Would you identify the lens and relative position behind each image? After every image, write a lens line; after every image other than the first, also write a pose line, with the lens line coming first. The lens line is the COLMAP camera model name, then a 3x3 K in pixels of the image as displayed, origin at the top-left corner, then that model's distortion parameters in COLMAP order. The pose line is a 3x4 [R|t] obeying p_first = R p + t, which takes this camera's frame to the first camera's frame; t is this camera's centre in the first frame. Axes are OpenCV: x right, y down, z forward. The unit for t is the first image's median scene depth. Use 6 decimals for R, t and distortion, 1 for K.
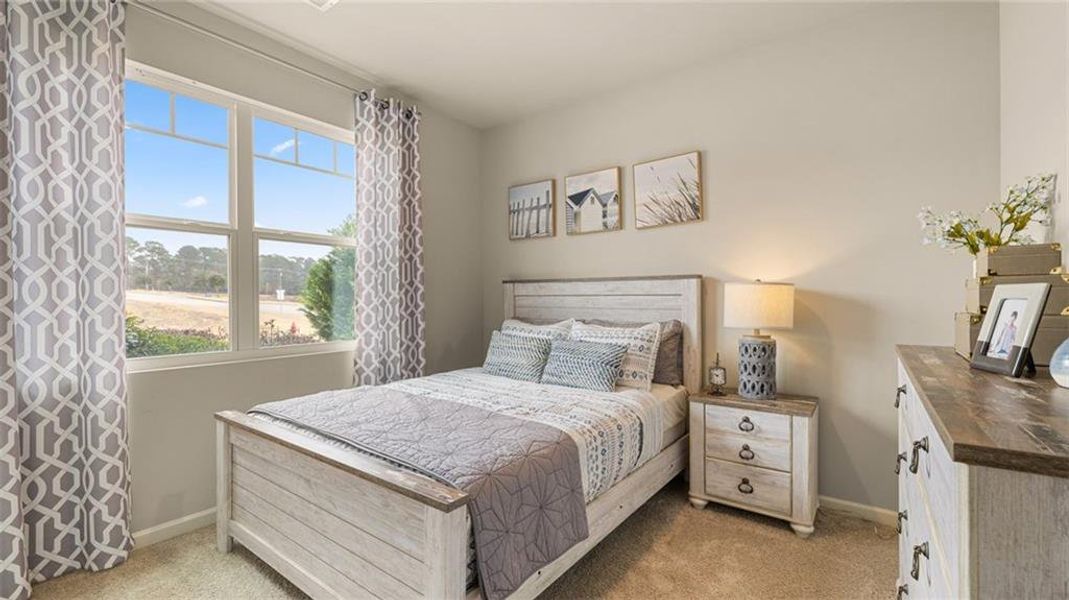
lens RADIAL K [[447.8, 0, 534.6], [0, 447.8, 298.6], [0, 0, 1]] dist [-0.000361, -0.000014]
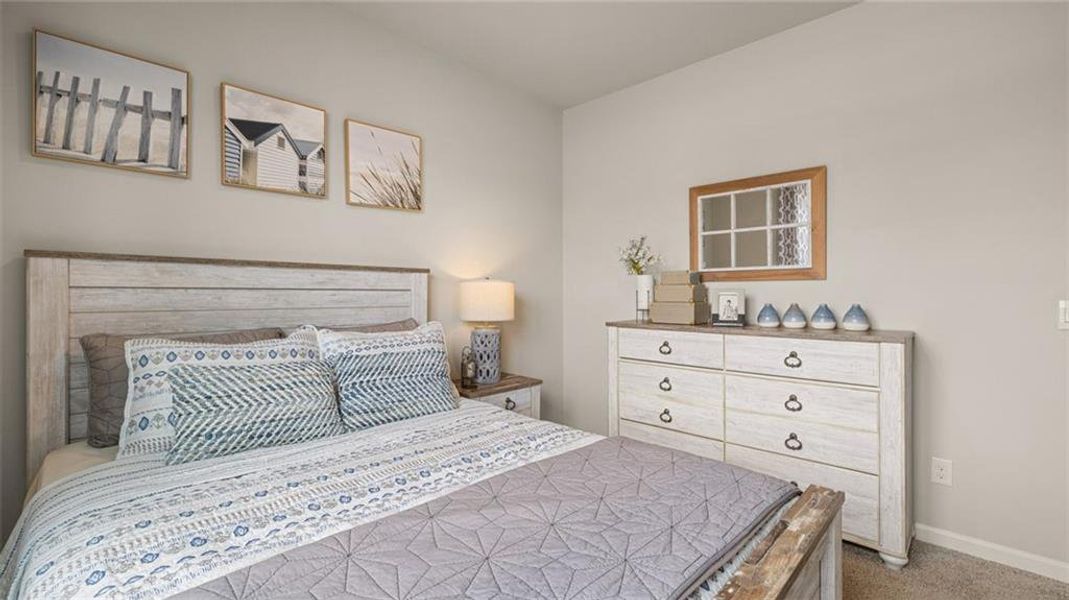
lens RADIAL K [[447.8, 0, 534.6], [0, 447.8, 298.6], [0, 0, 1]] dist [-0.000361, -0.000014]
pose [[0.148330, -0.007267, 0.988911, -0.489279], [0.000270, 0.999973, 0.007308, 0.001593], [-0.988938, -0.000817, 0.148328, 0.577385]]
